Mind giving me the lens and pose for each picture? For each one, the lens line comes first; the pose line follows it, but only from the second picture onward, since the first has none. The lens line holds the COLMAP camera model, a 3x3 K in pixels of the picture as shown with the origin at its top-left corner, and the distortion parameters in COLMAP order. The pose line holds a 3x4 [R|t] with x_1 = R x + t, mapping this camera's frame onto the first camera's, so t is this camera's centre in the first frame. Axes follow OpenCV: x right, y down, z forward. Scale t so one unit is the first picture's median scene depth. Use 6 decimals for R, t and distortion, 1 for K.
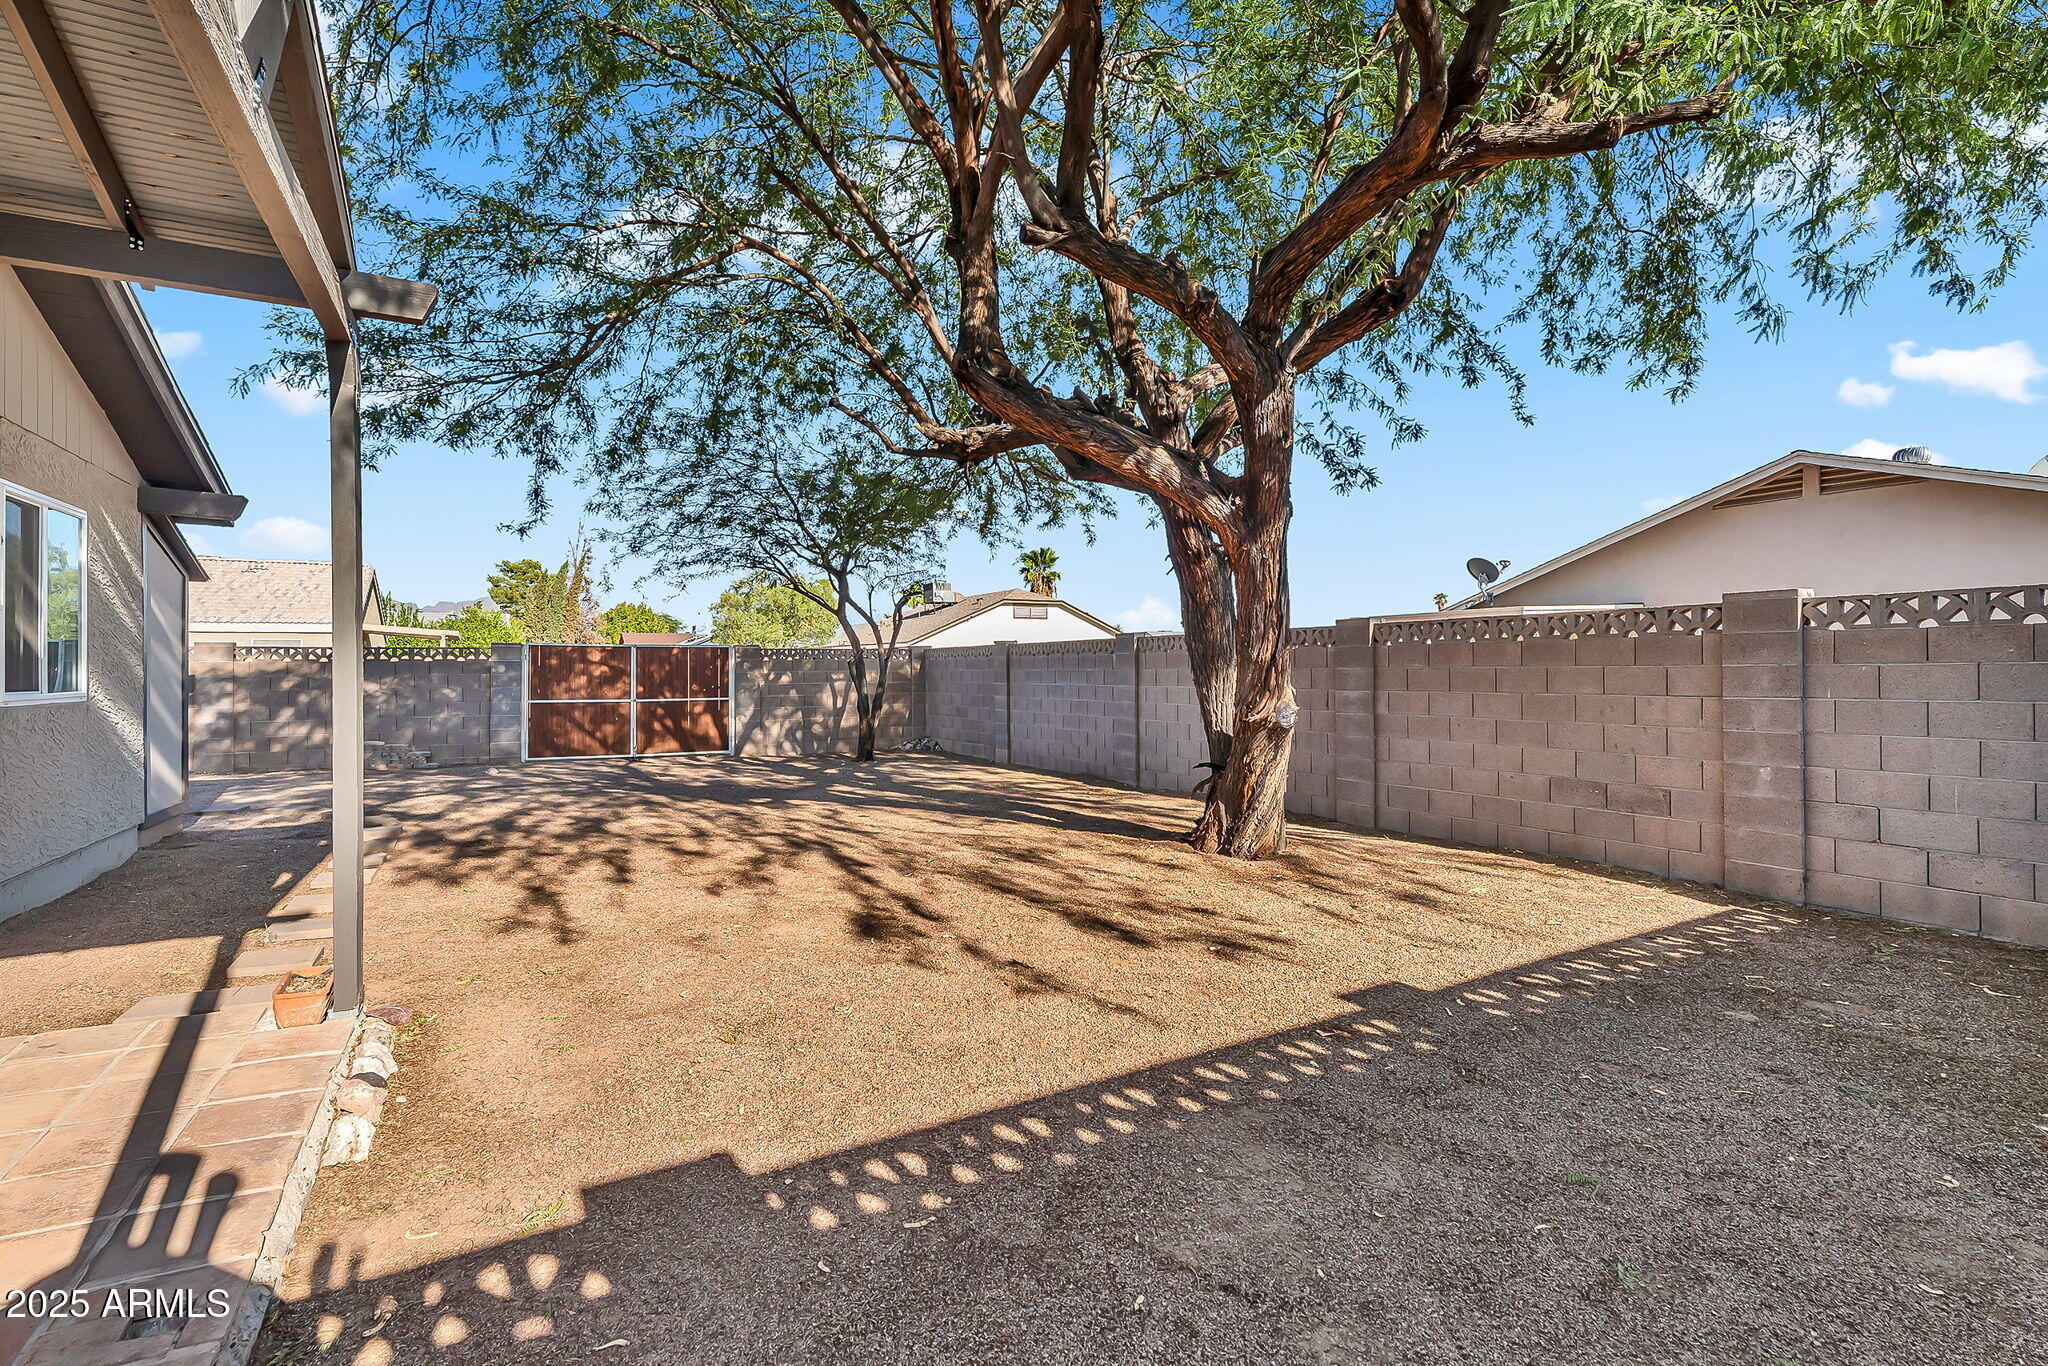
lens RADIAL K [[932.4, 0, 972.0], [0, 932.4, 750.1], [0, 0, 1]] dist [0.000391, -0.000059]
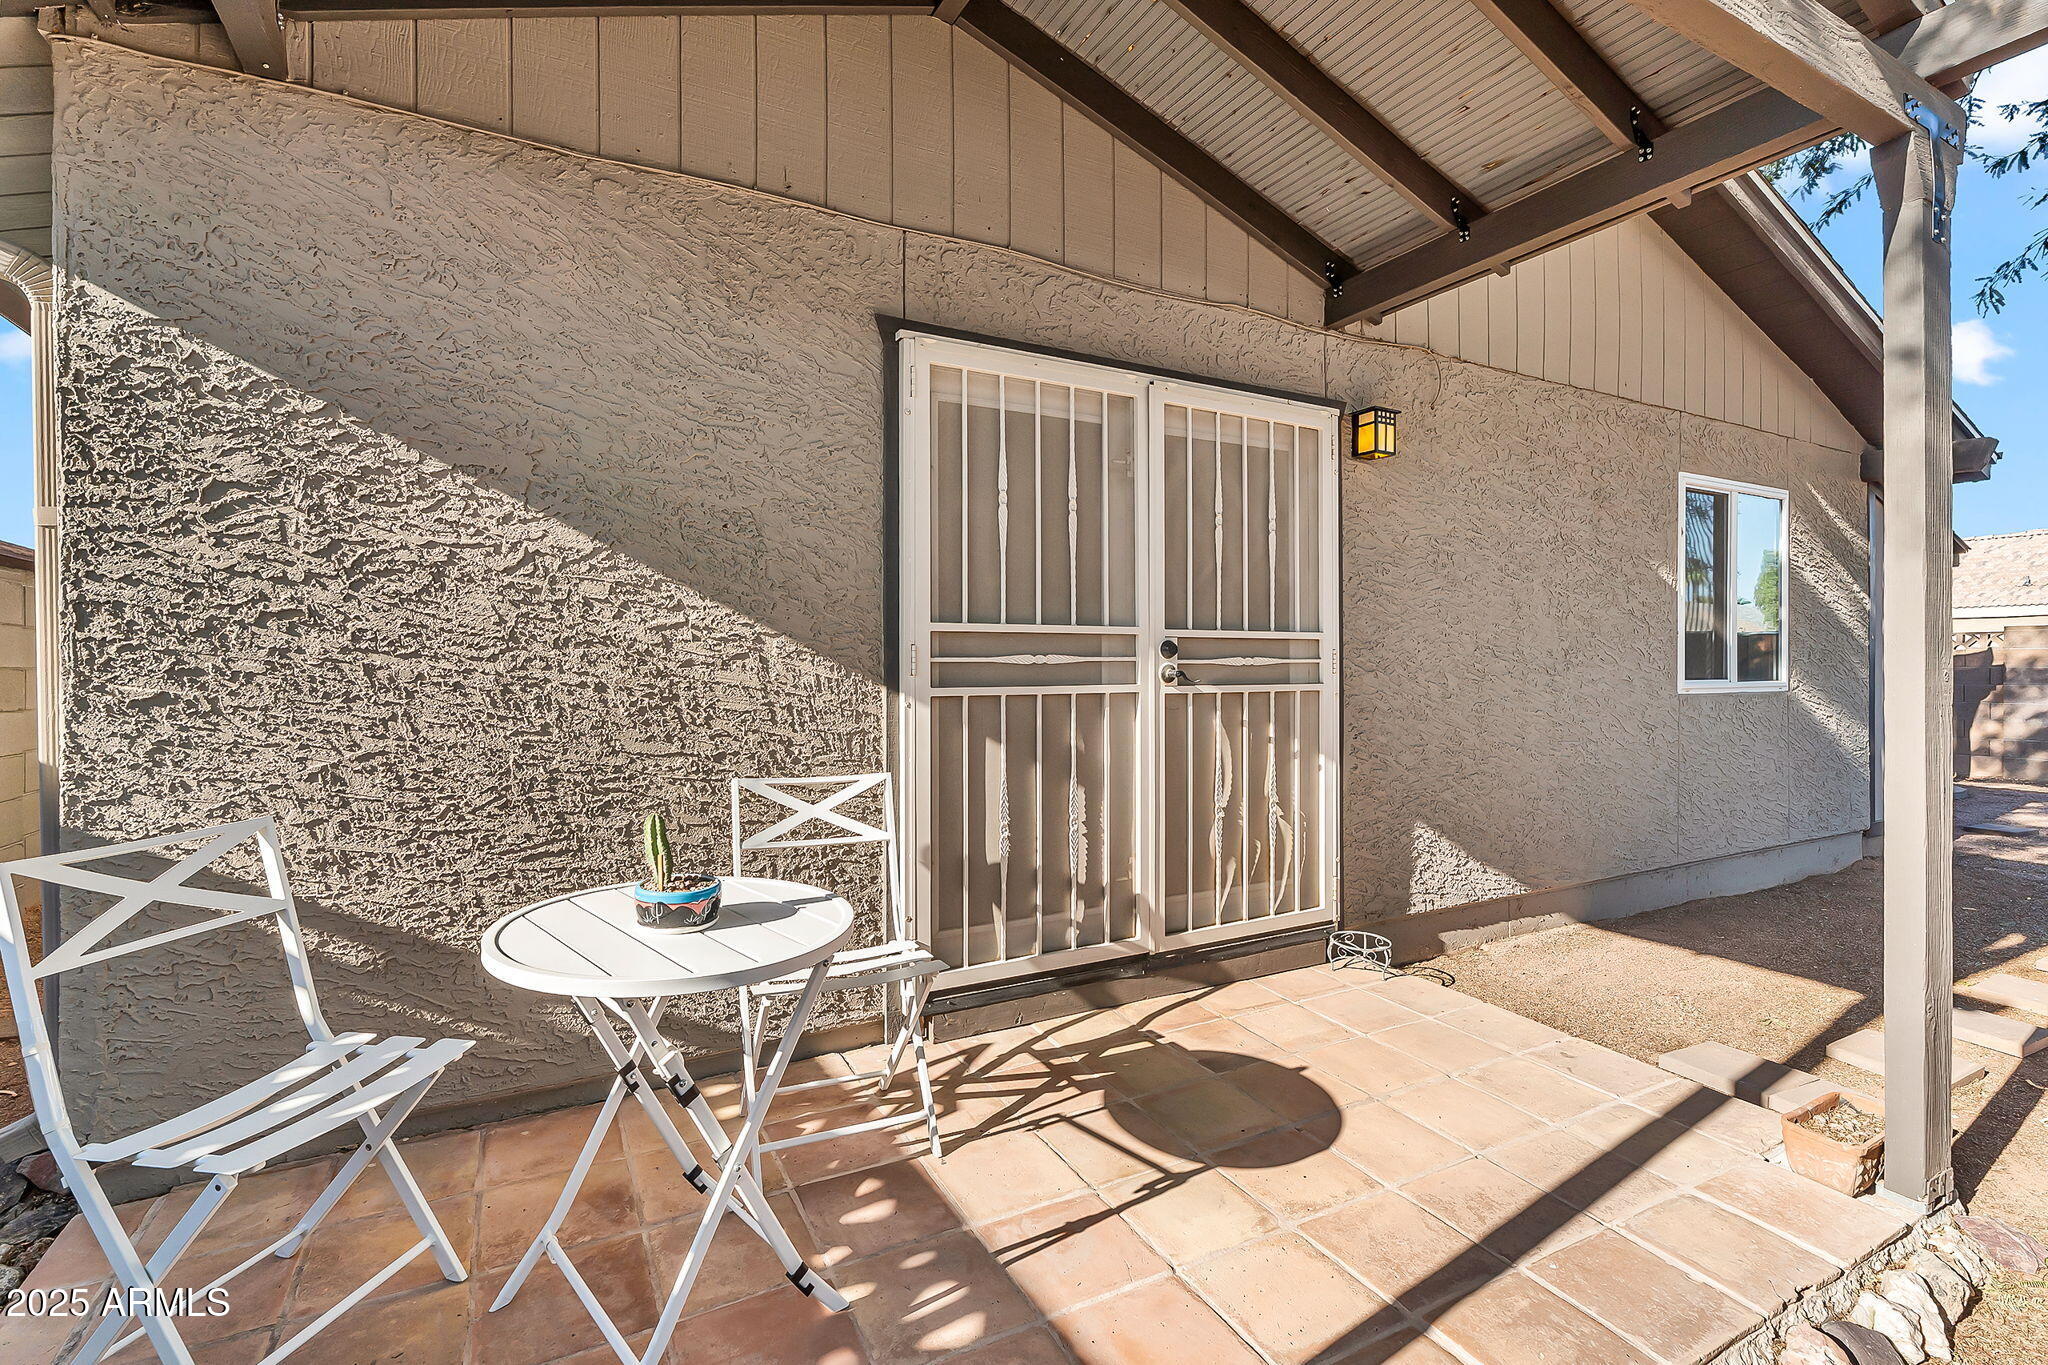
lens RADIAL K [[918.4, 0, 1026.1], [0, 918.4, 649.5], [0, 0, 1]] dist [-0.009386, -0.000023]
pose [[0.017329, -0.010992, -0.999789, -0.047500], [-0.086374, 0.996185, -0.012449, -0.020156], [0.996112, 0.086572, 0.016313, 0.259385]]
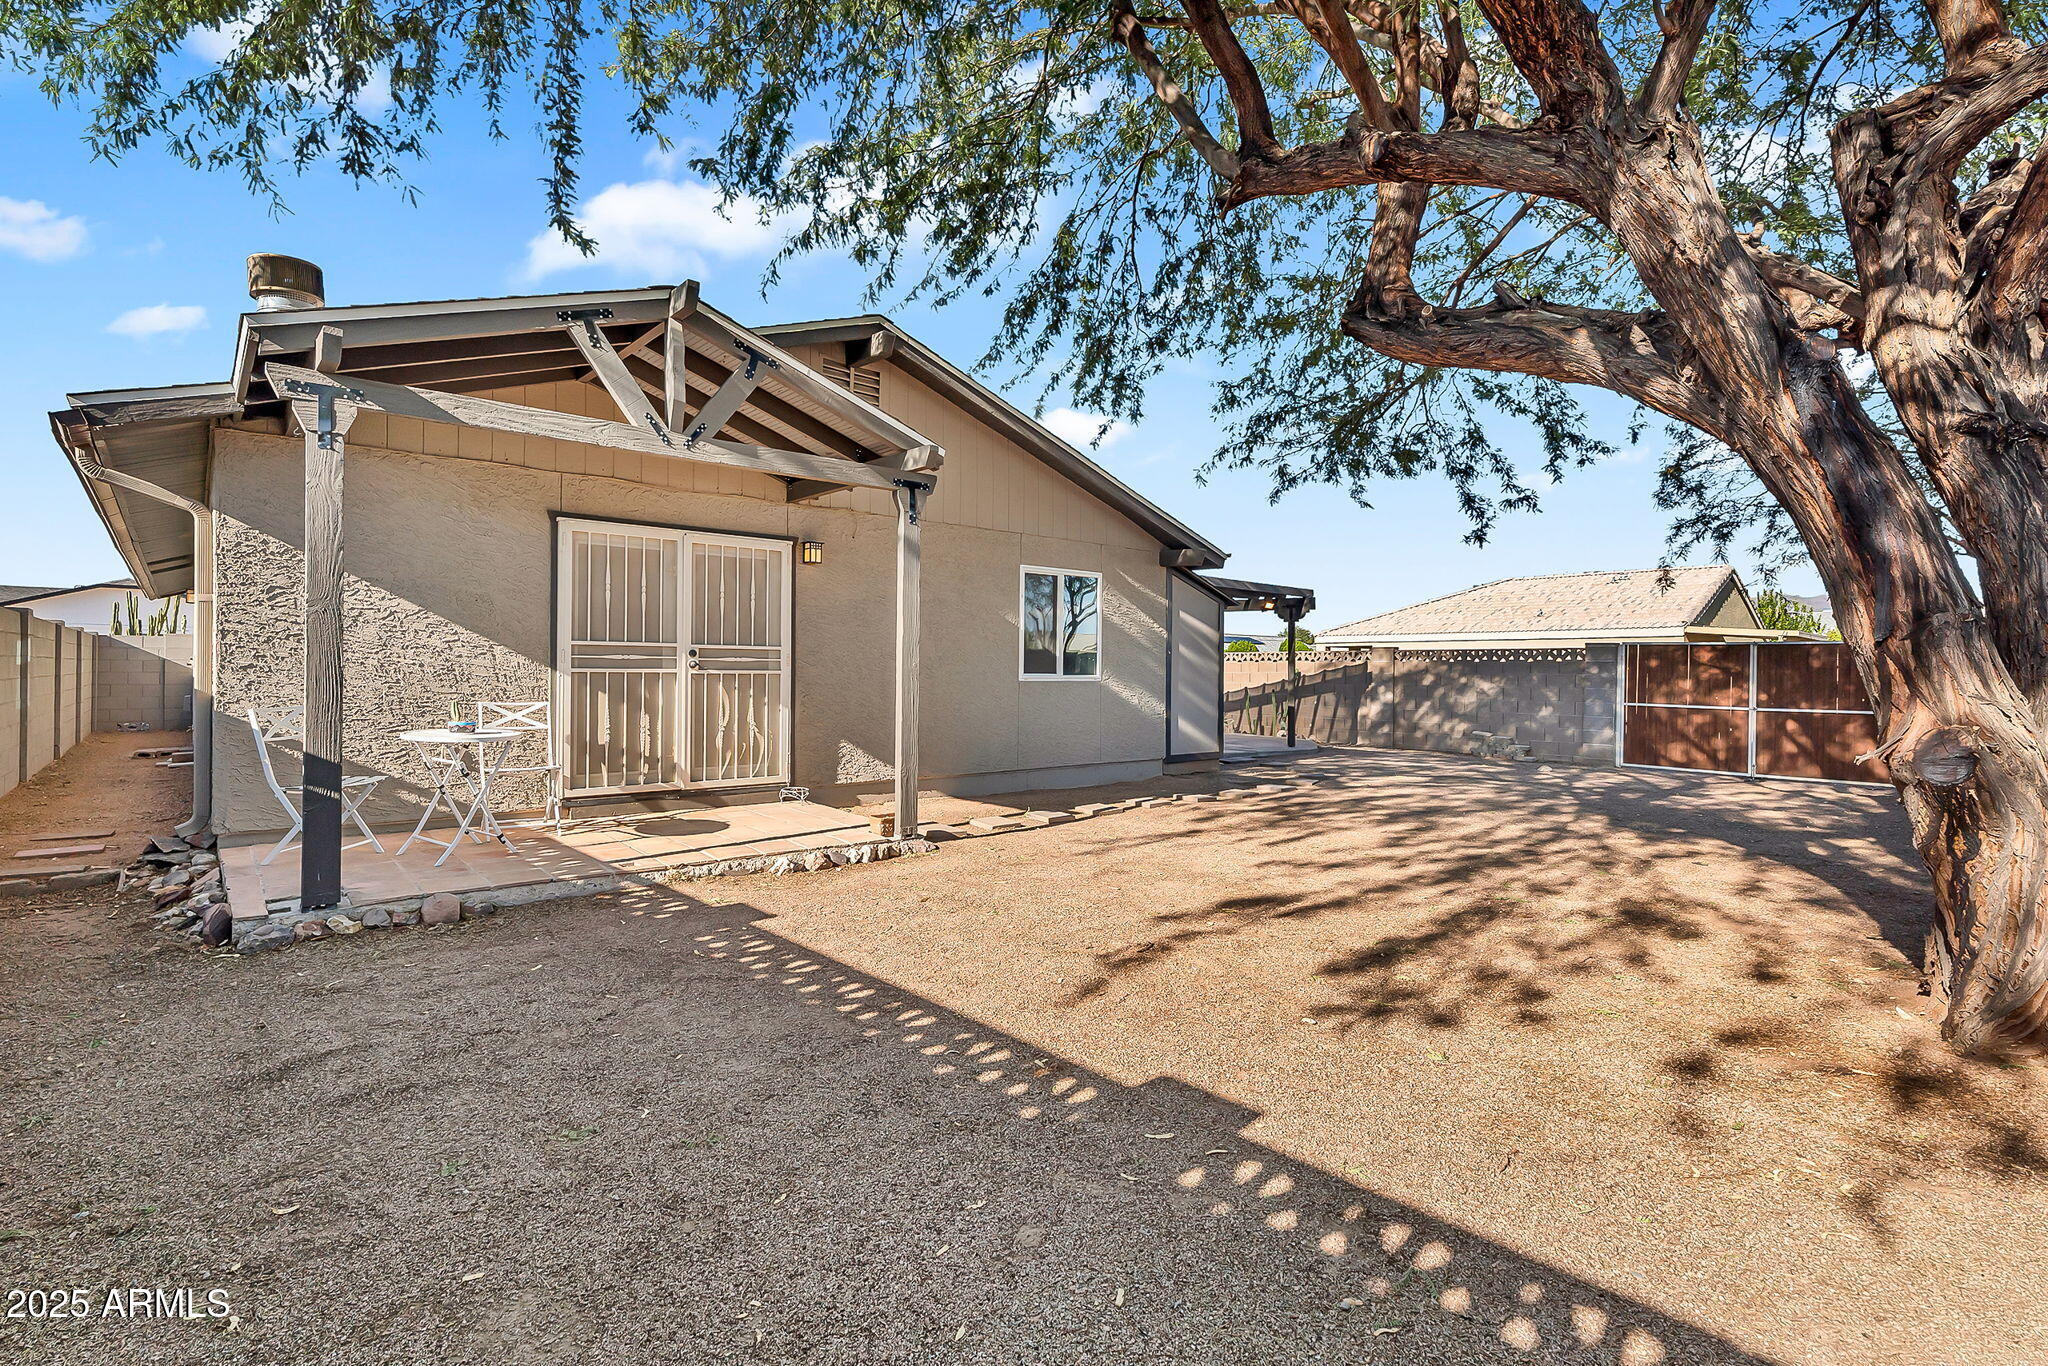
lens RADIAL K [[945.5, 0, 1015.7], [0, 945.5, 661.5], [0, 0, 1]] dist [0.000688, 0.000516]
pose [[0.235278, -0.001546, -0.971927, 0.878162], [-0.096509, 0.995019, -0.024945, -0.036479], [0.967125, 0.099669, 0.233957, 0.515700]]
